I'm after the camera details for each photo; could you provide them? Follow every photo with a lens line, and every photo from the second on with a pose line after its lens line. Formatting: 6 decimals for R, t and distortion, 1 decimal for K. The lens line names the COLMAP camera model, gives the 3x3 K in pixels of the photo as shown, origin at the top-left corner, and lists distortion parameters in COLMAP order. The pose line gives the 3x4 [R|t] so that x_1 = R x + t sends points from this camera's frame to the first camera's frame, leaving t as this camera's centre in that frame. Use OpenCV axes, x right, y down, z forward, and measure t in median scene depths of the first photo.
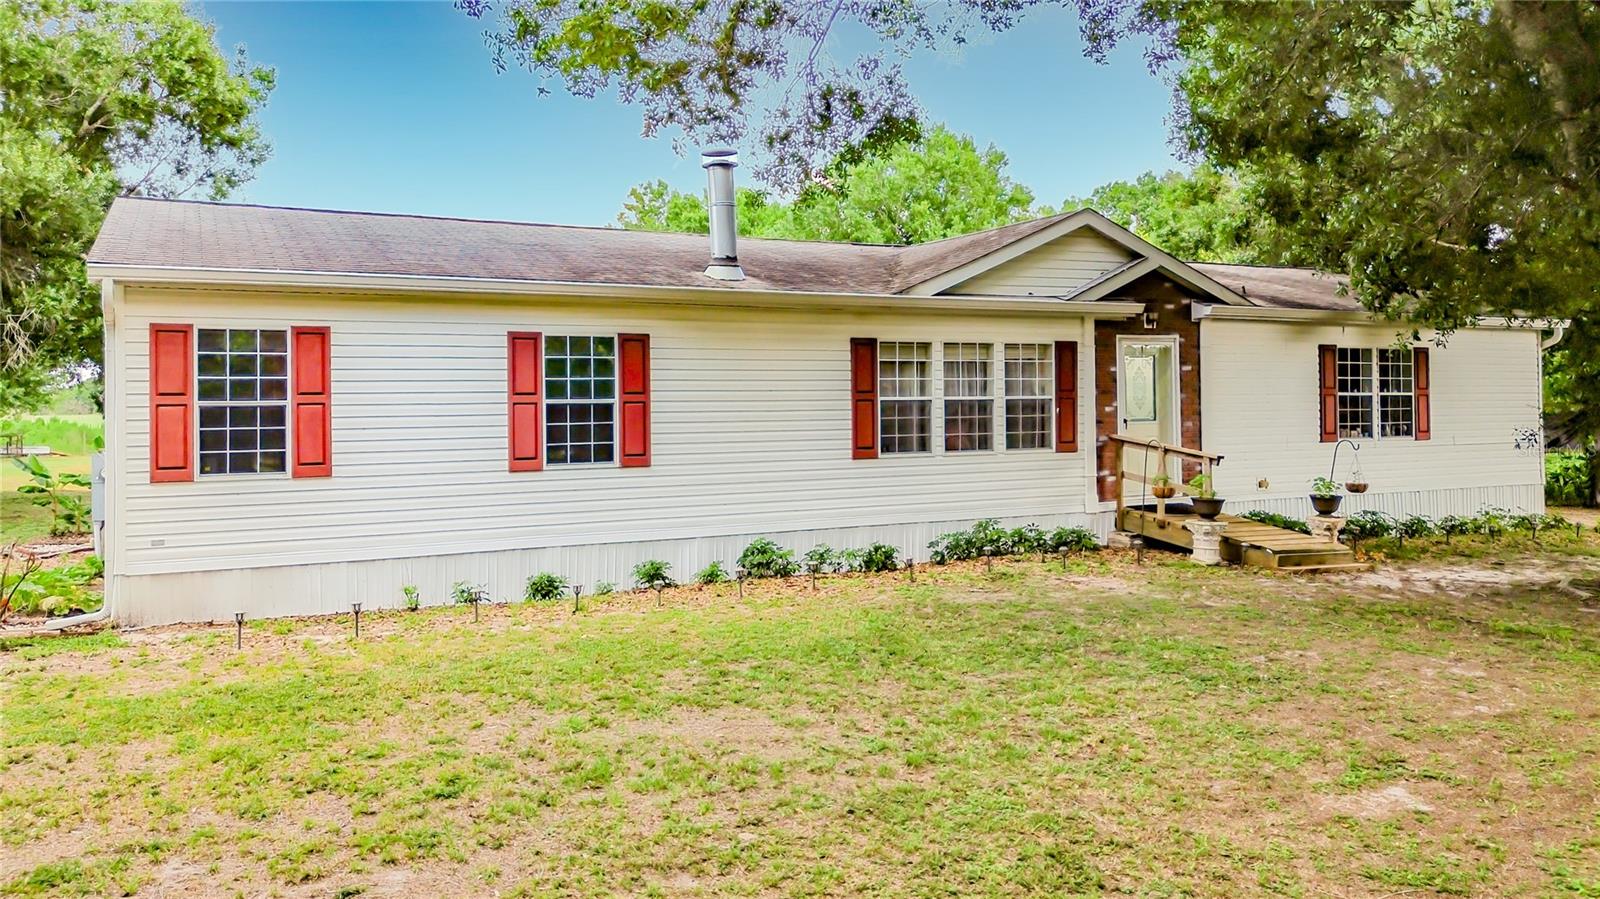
lens RADIAL K [[1183.8, 0, 794.3], [0, 1183.8, 372.9], [0, 0, 1]] dist [0.010396, -0.000524]
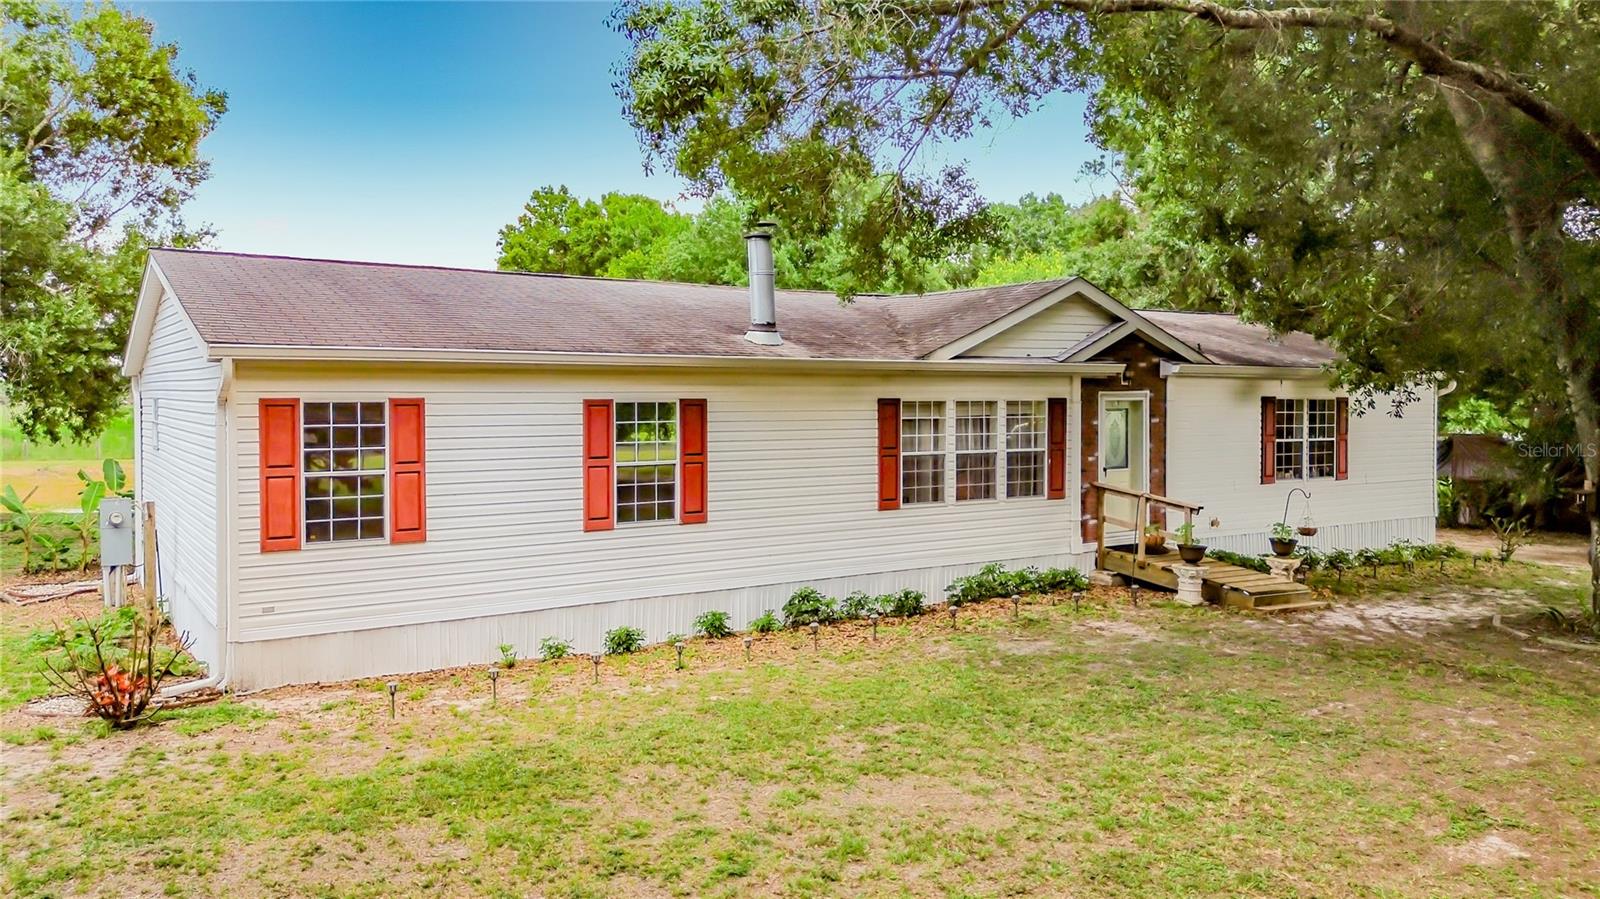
lens RADIAL K [[1168.5, 0, 796.1], [0, 1168.5, 394.2], [0, 0, 1]] dist [0.027910, -0.027569]
pose [[0.992866, 0.009020, 0.118893, -0.143517], [-0.011562, 0.999719, 0.020702, -0.051283], [-0.118673, -0.021929, 0.992691, -0.049360]]
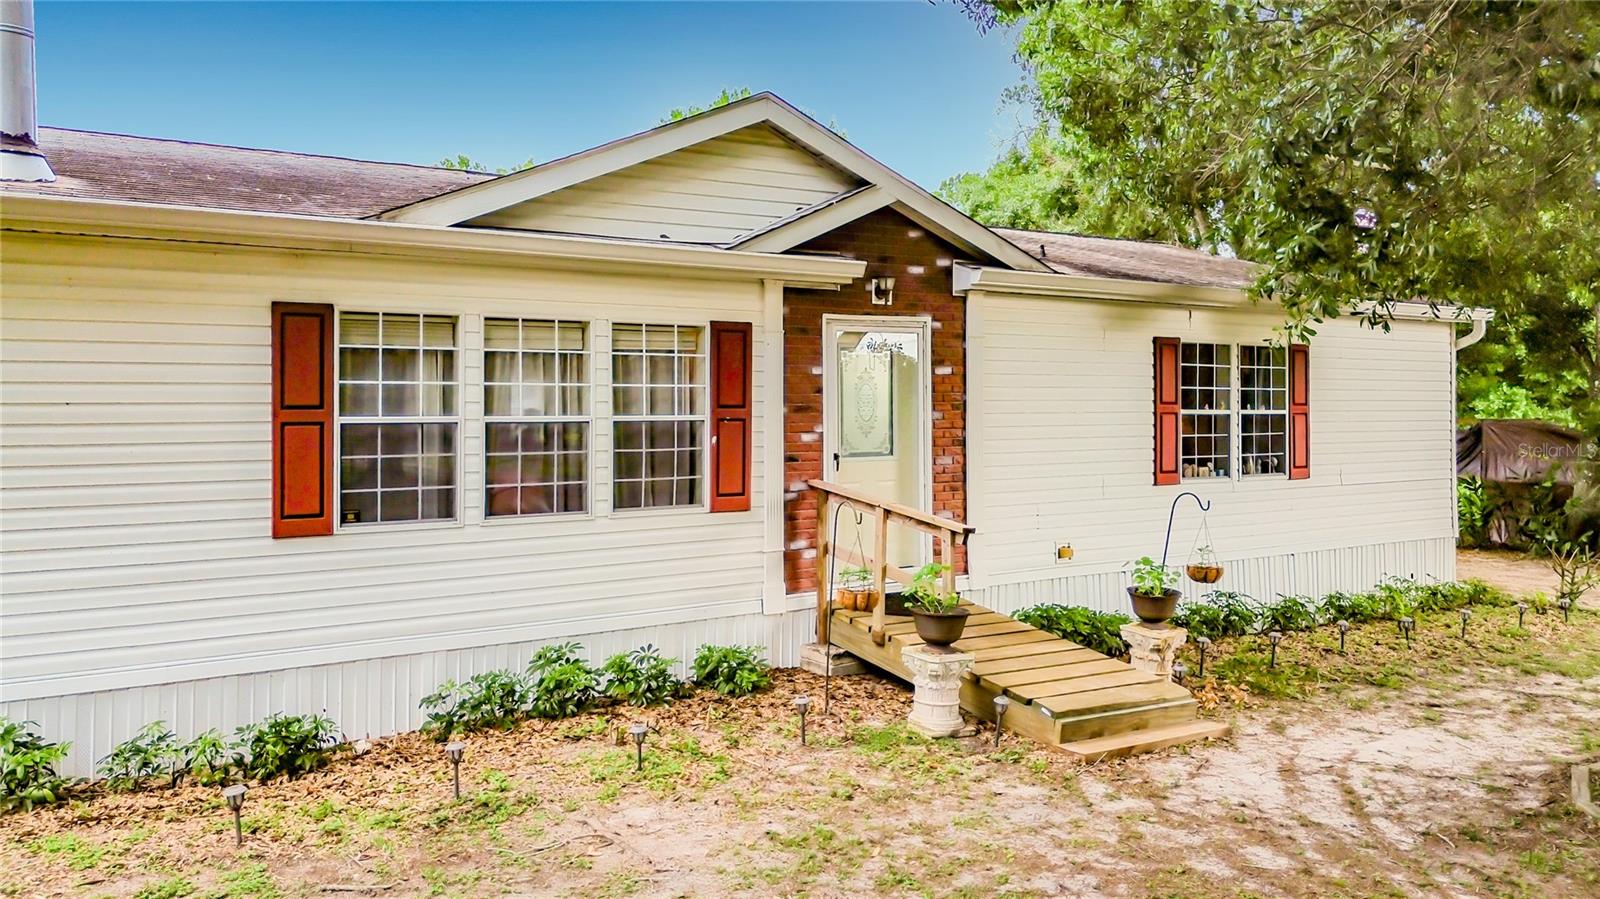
lens RADIAL K [[1170.2, 0, 795.3], [0, 1170.2, 387.9], [0, 0, 1]] dist [0.061739, -0.081302]
pose [[0.994596, 0.010624, 0.103279, 0.206649], [-0.012045, 0.999841, 0.013143, -0.002158], [-0.103123, -0.014316, 0.994566, 0.432194]]
